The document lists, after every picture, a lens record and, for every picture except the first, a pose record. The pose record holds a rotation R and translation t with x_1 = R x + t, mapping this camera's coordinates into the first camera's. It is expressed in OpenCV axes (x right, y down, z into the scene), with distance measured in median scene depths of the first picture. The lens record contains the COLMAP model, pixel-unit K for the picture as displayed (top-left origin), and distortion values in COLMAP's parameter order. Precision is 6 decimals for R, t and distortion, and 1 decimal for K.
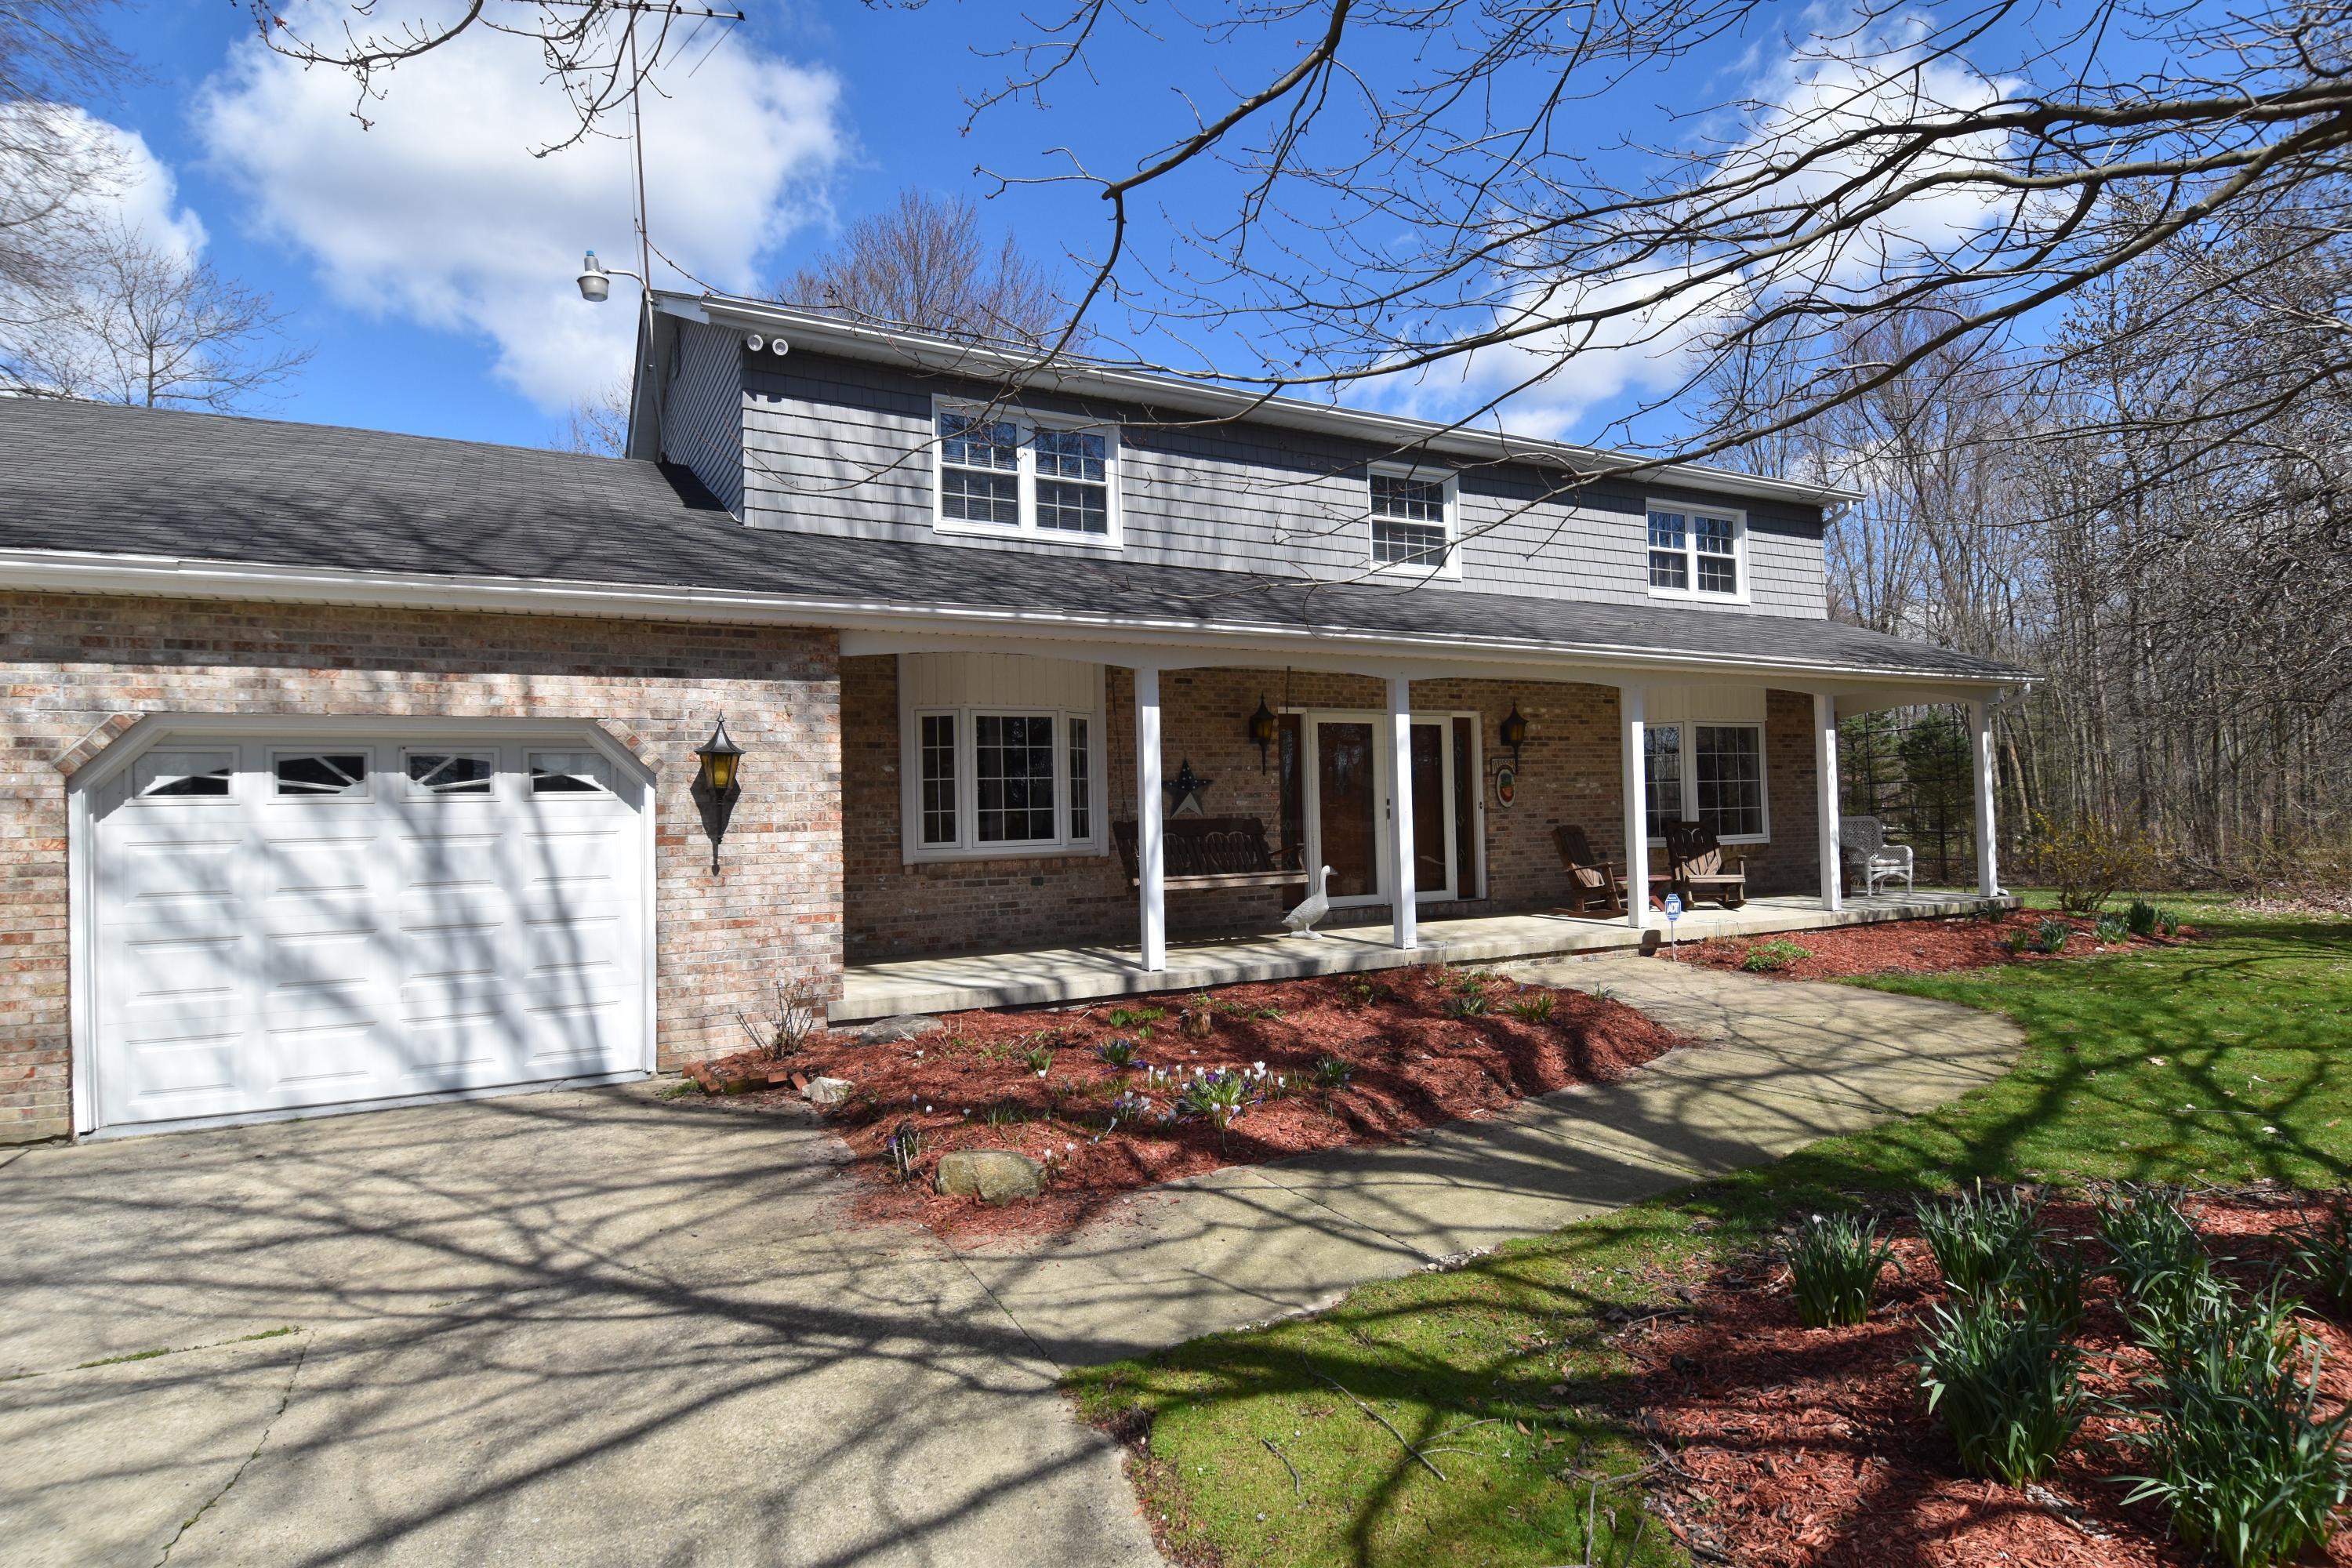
lens RADIAL K [[1234.1, 0, 1176.0], [0, 1234.1, 784.0], [0, 0, 1]] dist [0.050684, -0.057477]
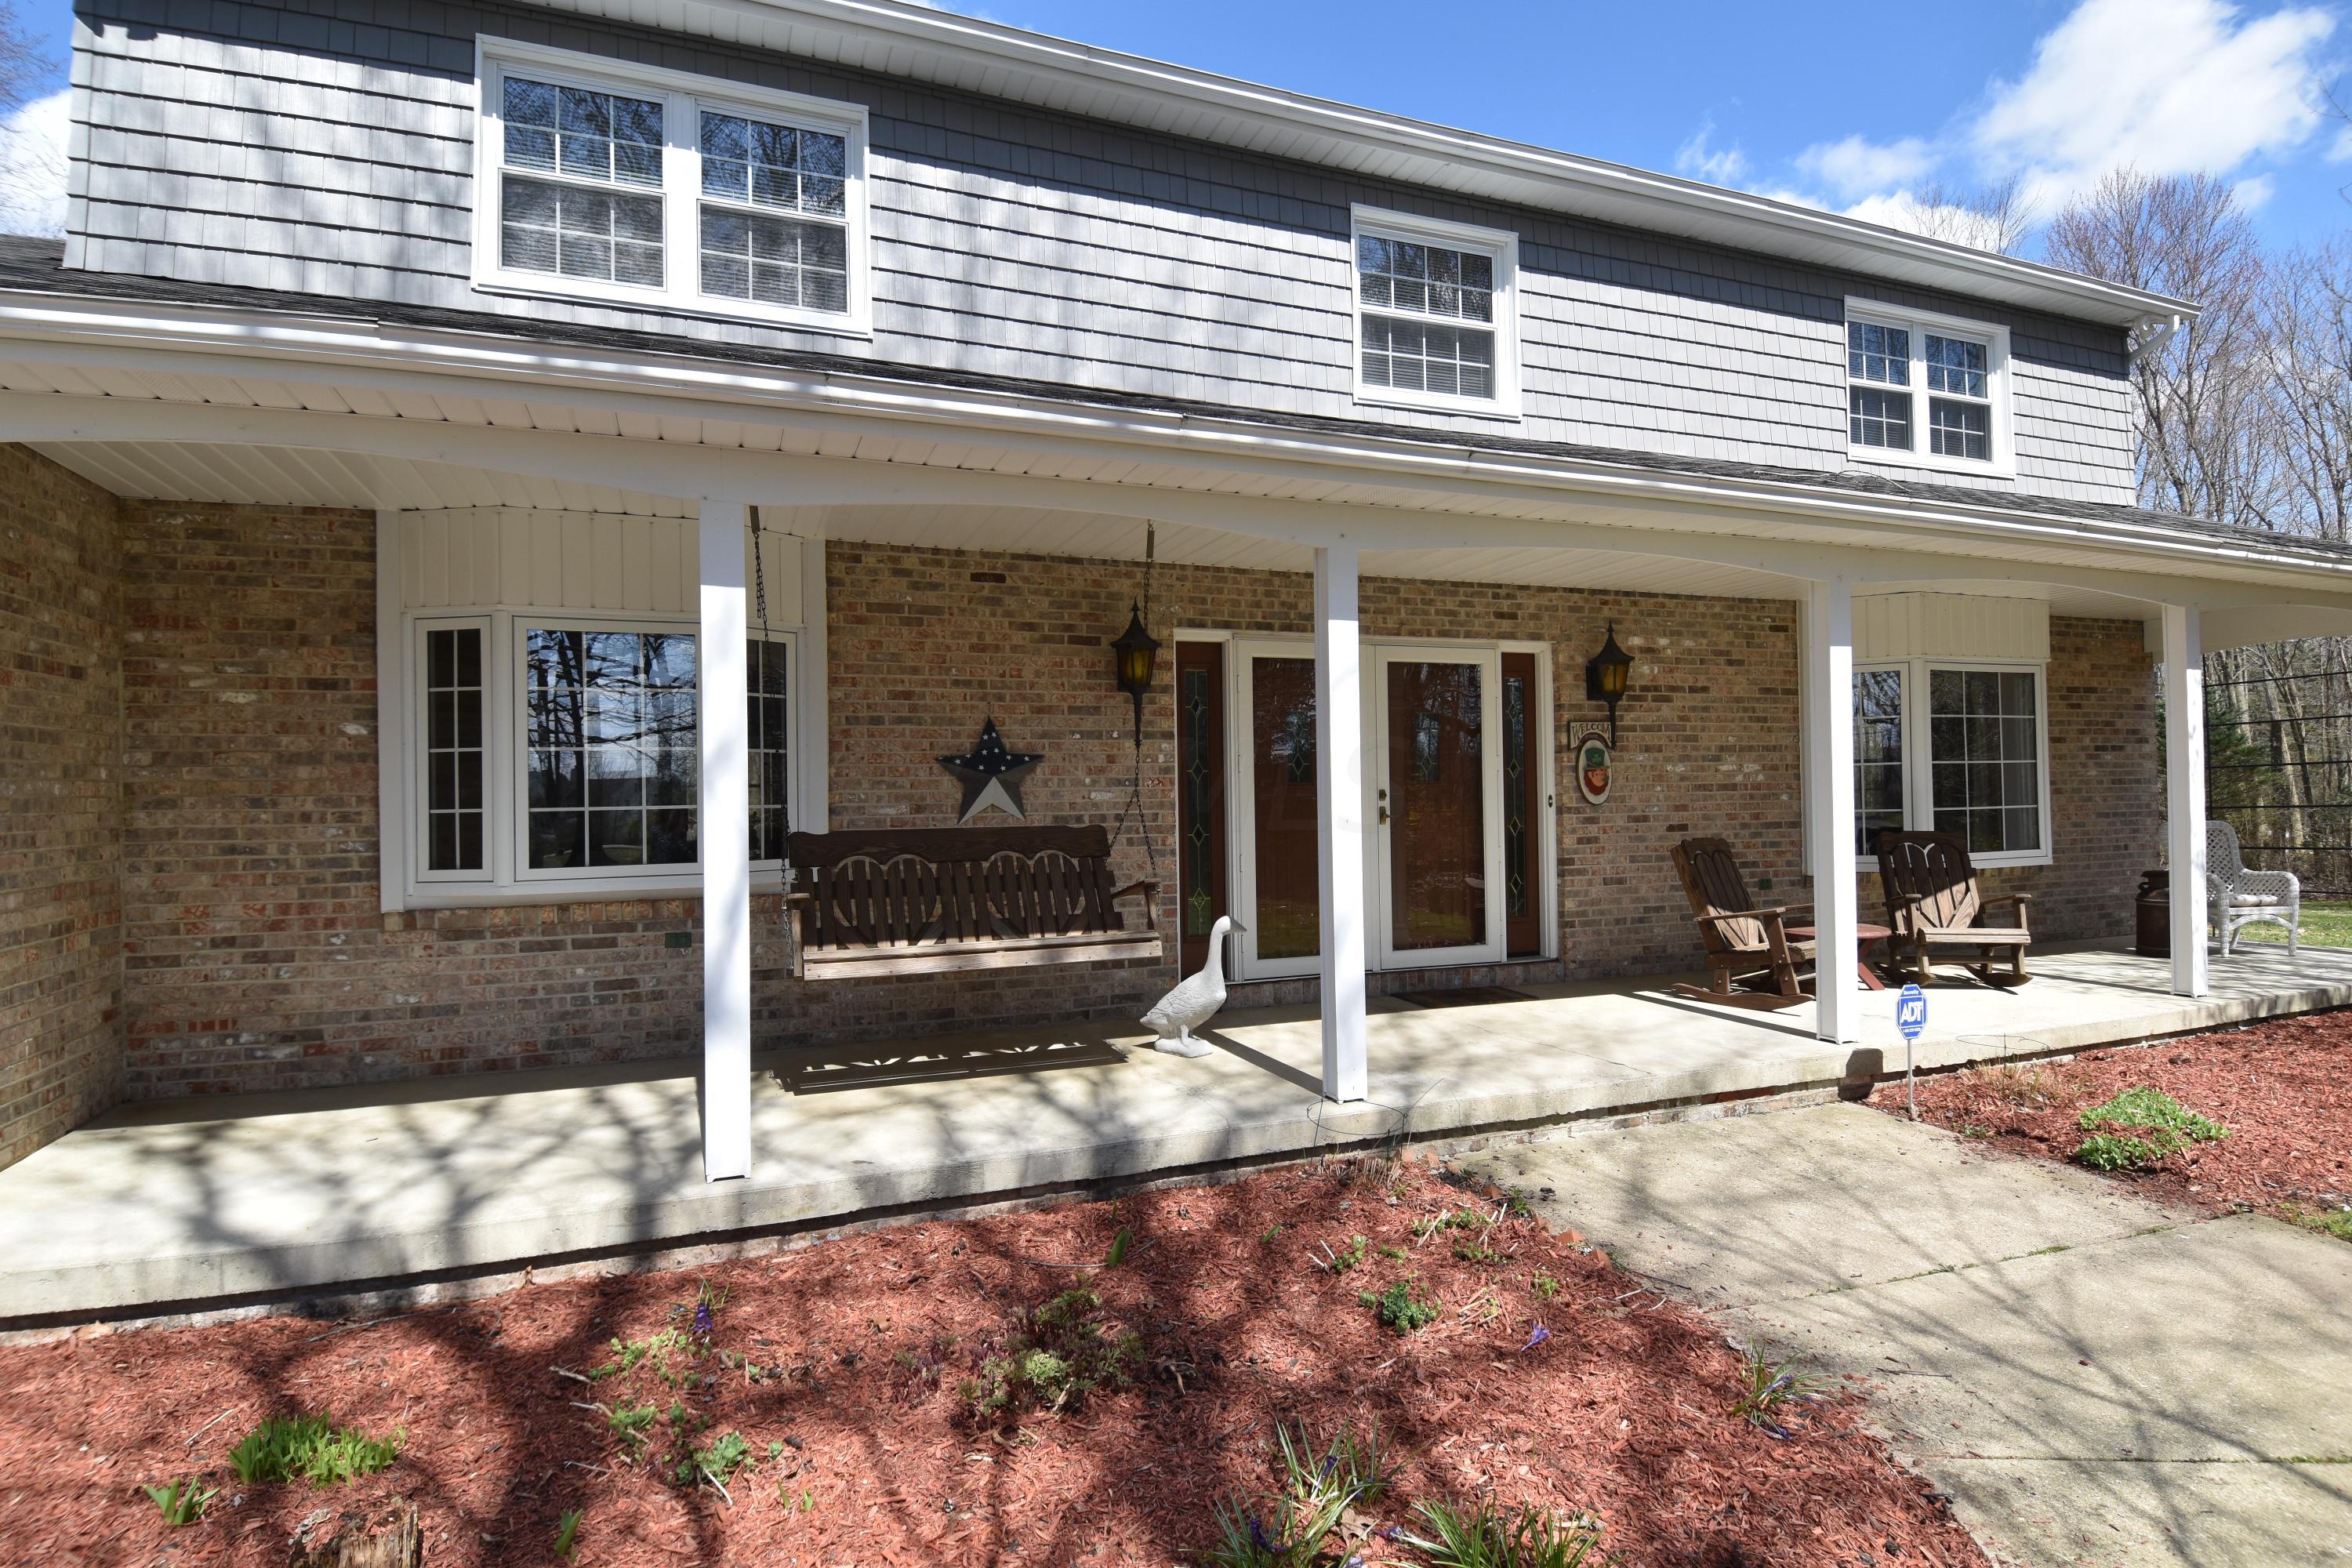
lens RADIAL K [[1234.1, 0, 1176.0], [0, 1234.1, 784.0], [0, 0, 1]] dist [0.050684, -0.057477]
pose [[0.994524, 0.007347, -0.104249, 0.143887], [-0.005599, 0.999839, 0.017047, 0.000010], [0.104357, -0.016370, 0.994405, 0.434083]]
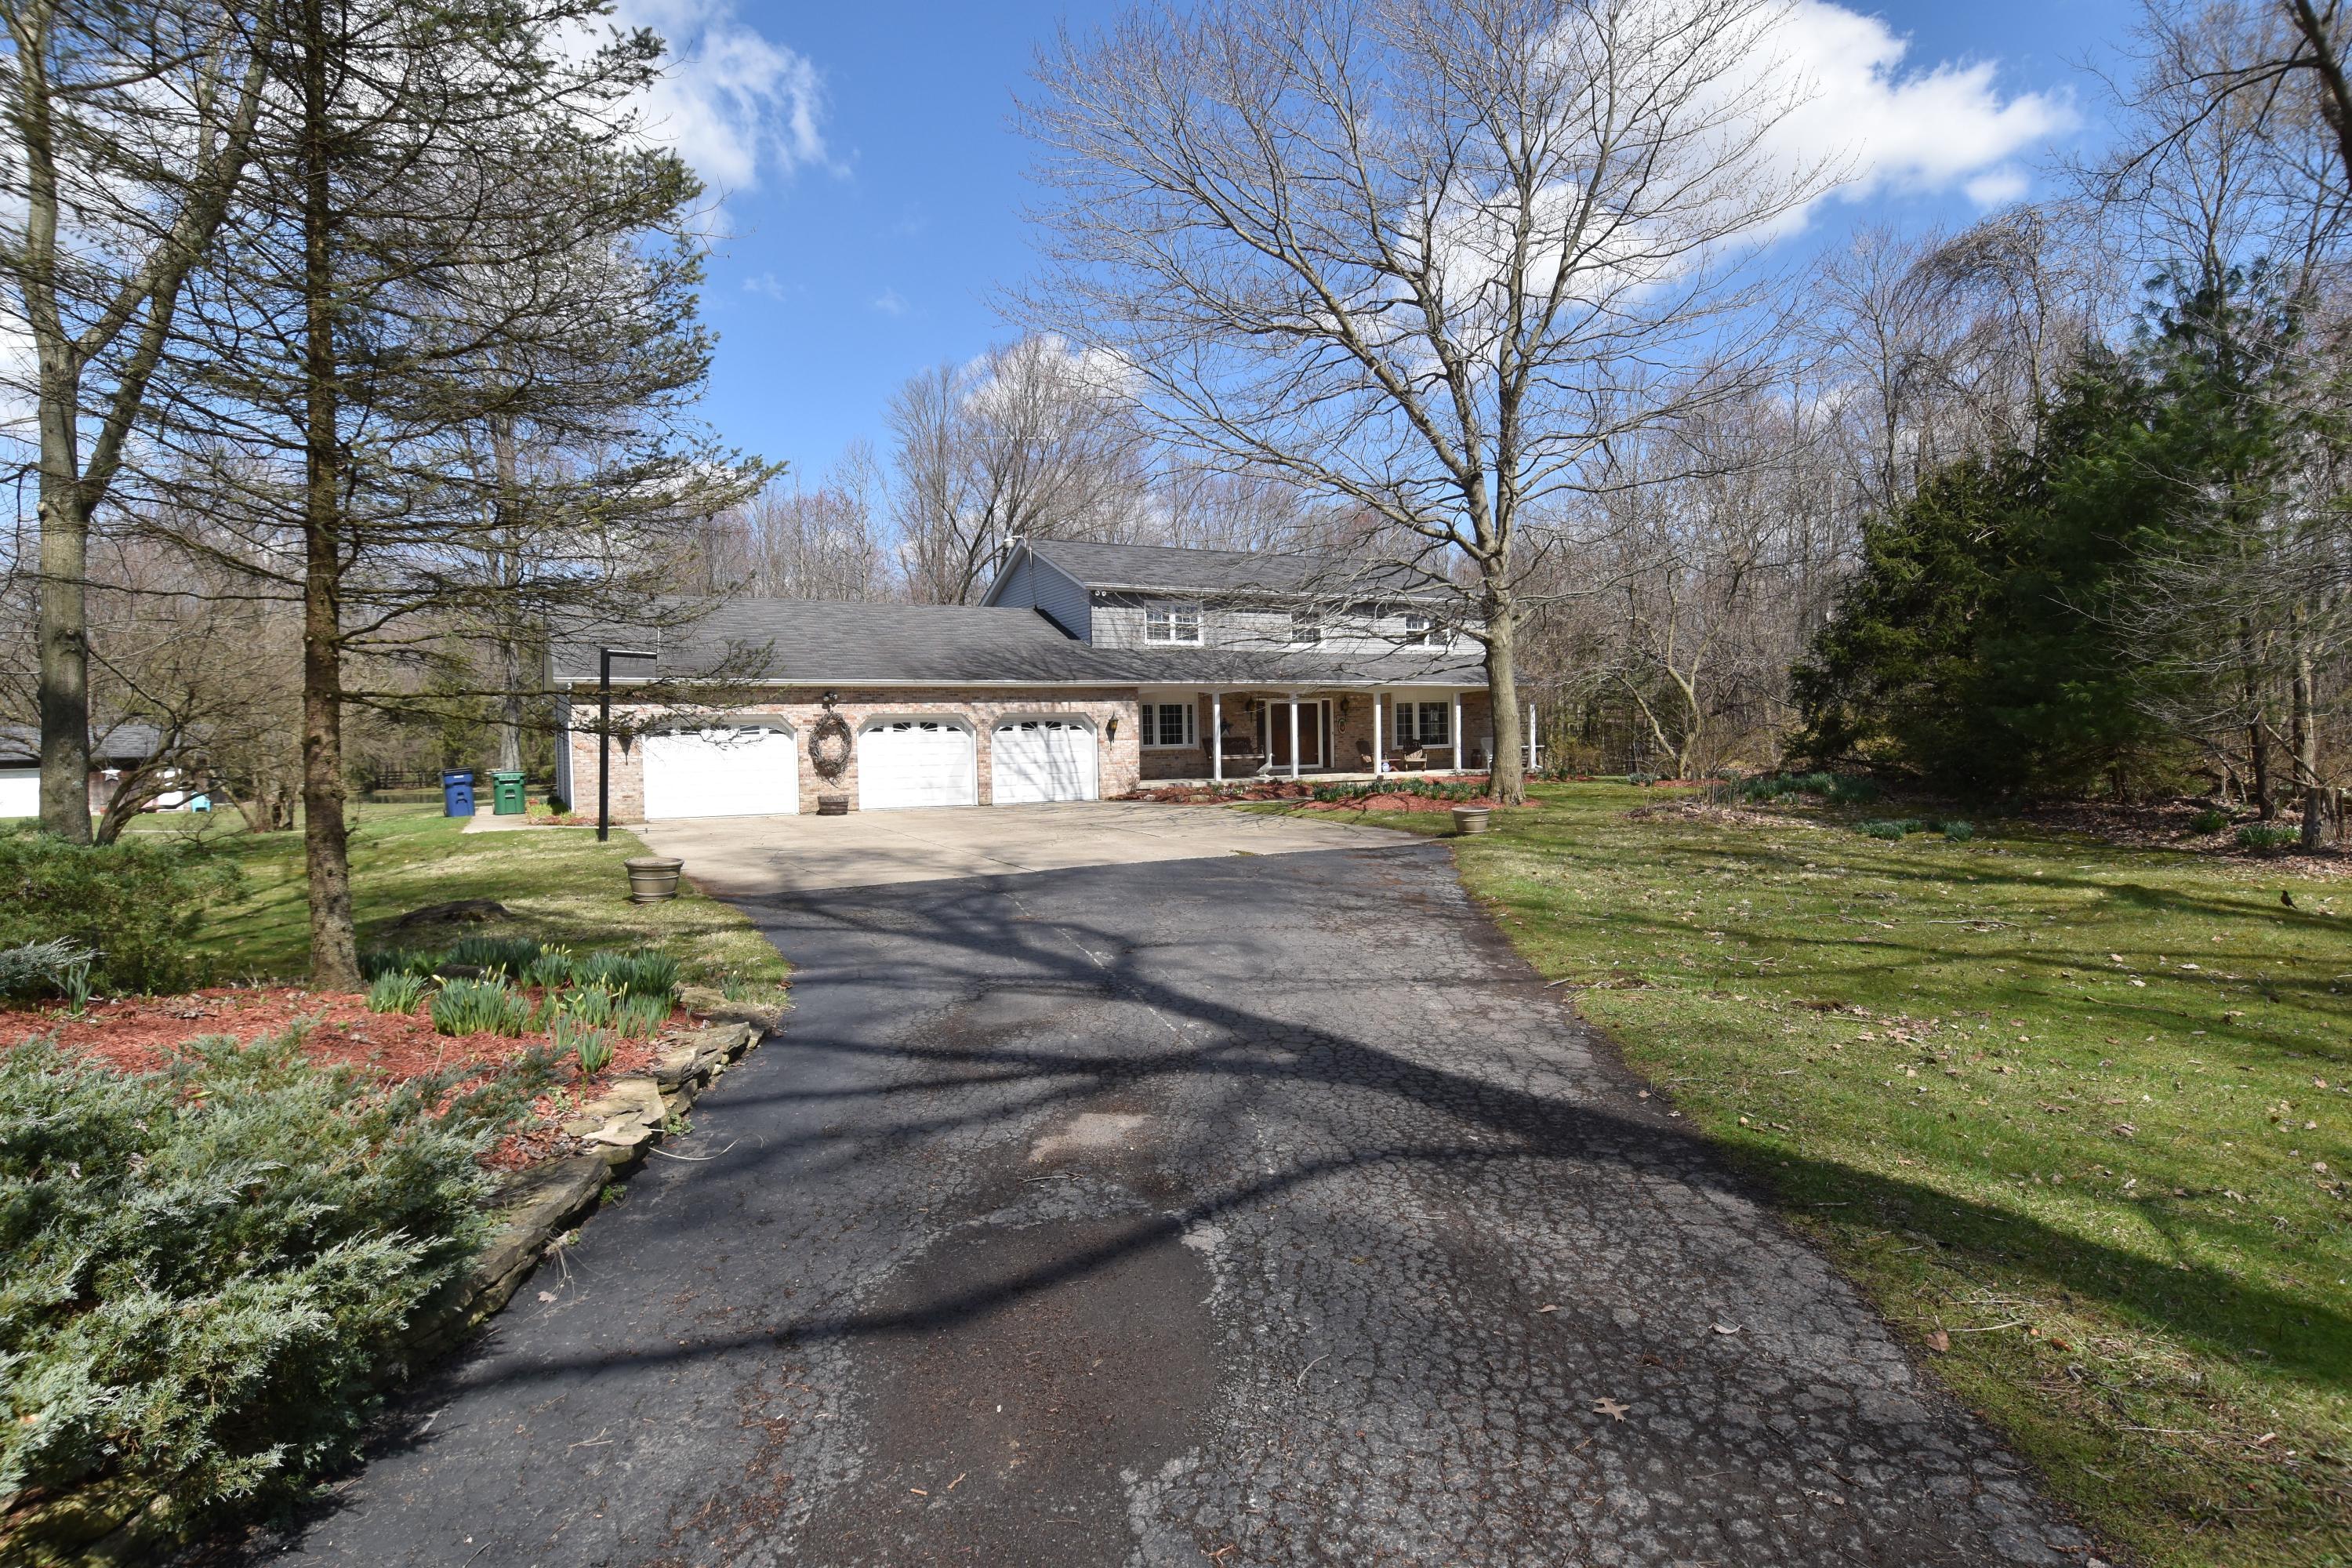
lens RADIAL K [[1234.1, 0, 1176.0], [0, 1234.1, 784.0], [0, 0, 1]] dist [0.050684, -0.057477]
pose [[0.999978, 0.004638, -0.004818, -0.089107], [-0.004313, 0.997842, 0.065521, -0.051443], [0.005112, -0.065499, 0.997840, -1.867084]]
